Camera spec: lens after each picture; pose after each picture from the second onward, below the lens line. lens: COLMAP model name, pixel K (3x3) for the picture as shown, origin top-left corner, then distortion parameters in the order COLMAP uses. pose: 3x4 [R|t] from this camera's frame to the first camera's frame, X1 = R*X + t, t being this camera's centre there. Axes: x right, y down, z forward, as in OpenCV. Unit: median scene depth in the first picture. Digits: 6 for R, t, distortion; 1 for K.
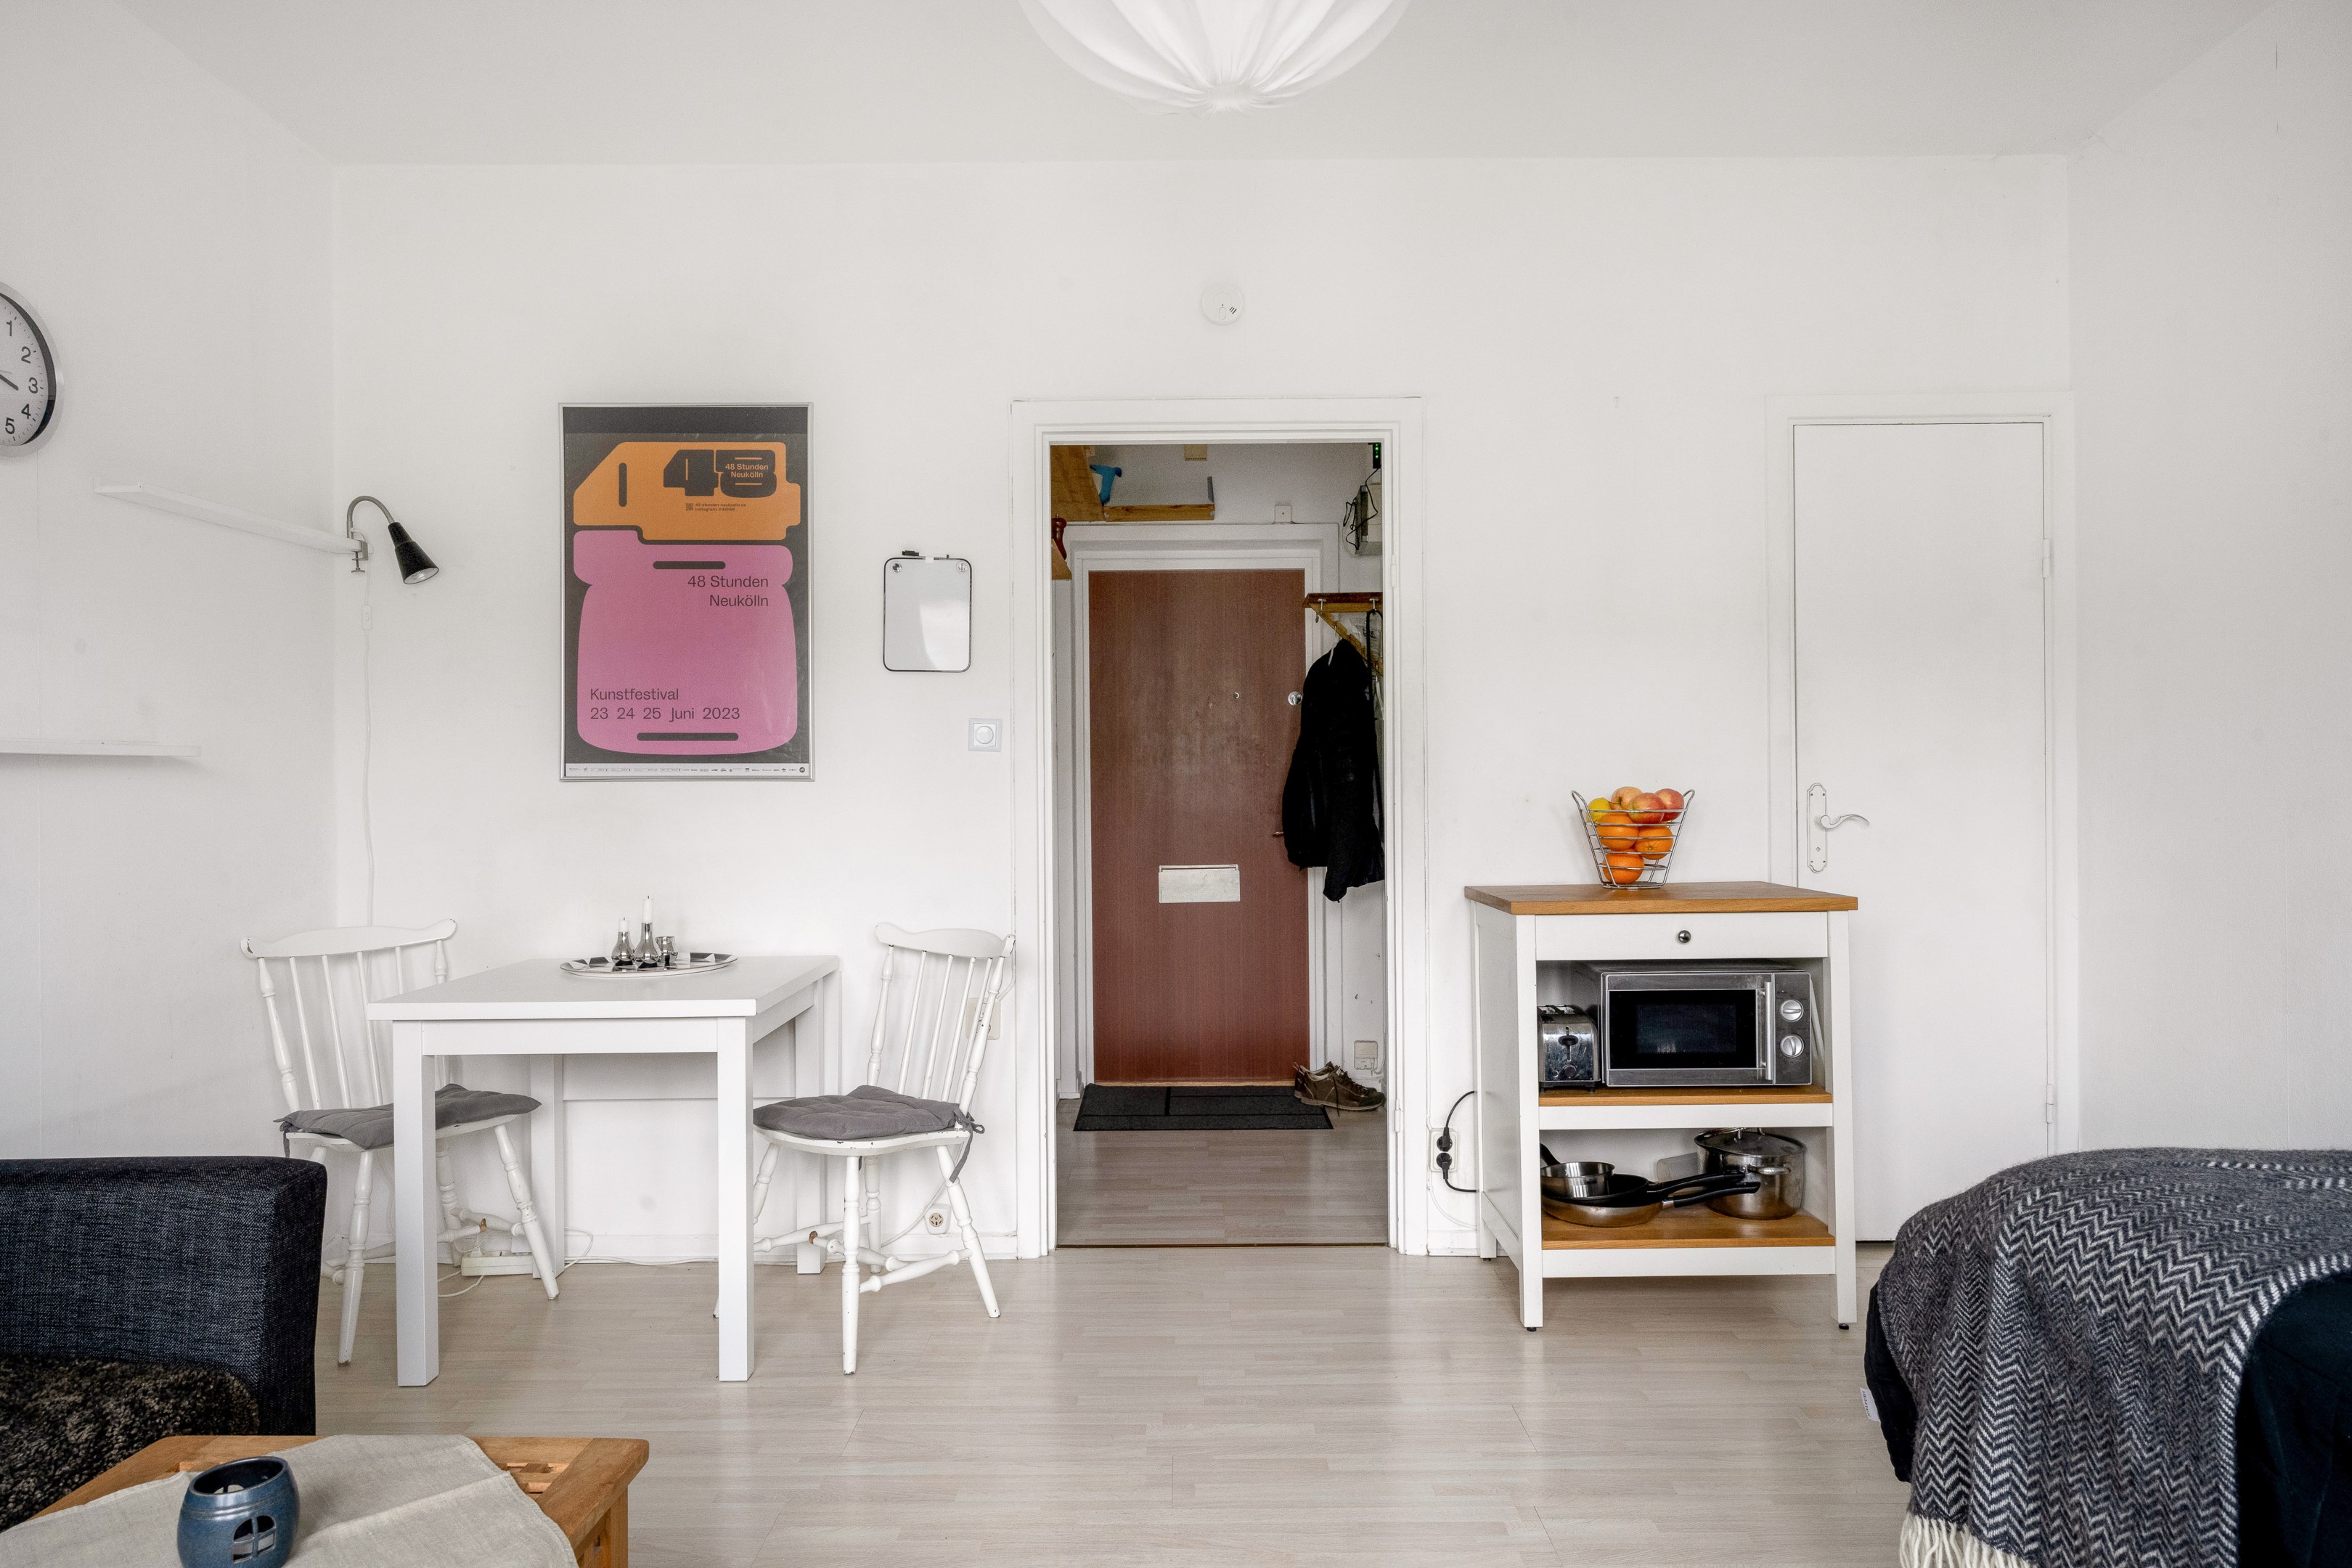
lens RADIAL K [[1348.2, 0, 1174.4], [0, 1348.2, 769.0], [0, 0, 1]] dist [-0.000427, -0.000255]
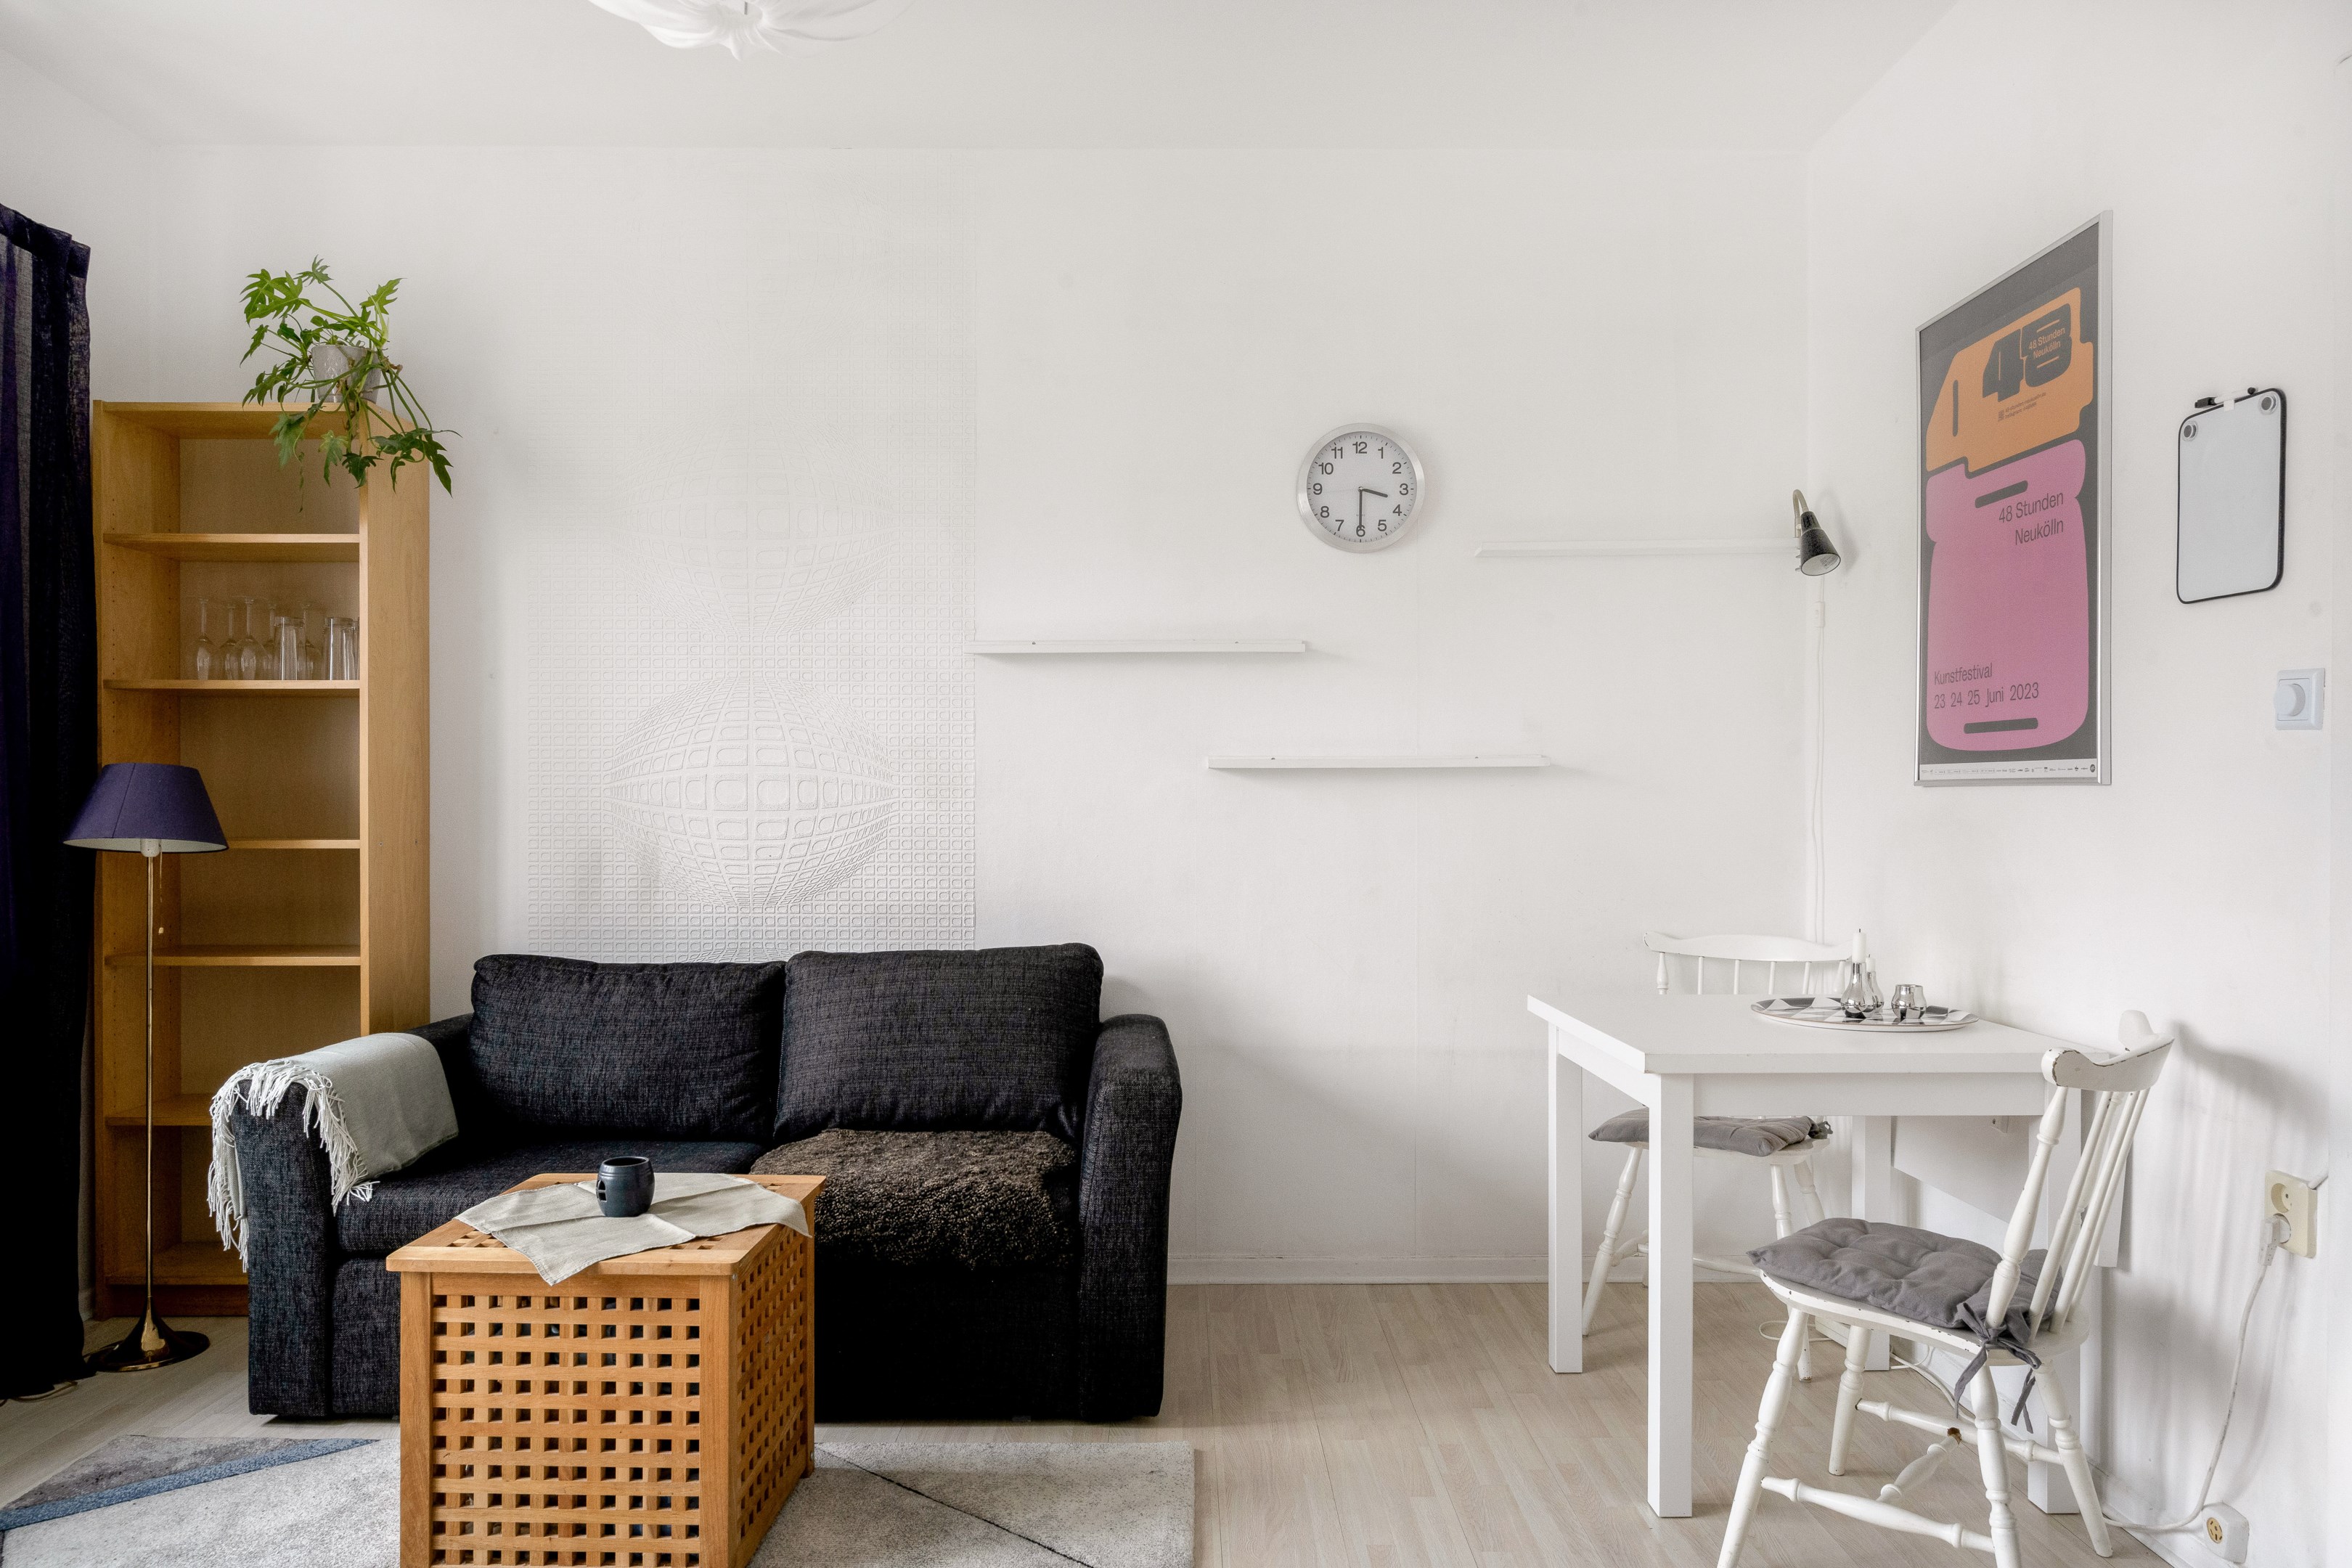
lens RADIAL K [[1528.6, 0, 1185.2], [0, 1528.6, 795.7], [0, 0, 1]] dist [0.004701, 0.001960]
pose [[0.010080, 0.003326, -0.999944, 0.479226], [0.002647, 0.999991, 0.003353, 0.010587], [0.999946, -0.002680, 0.010071, 0.541813]]
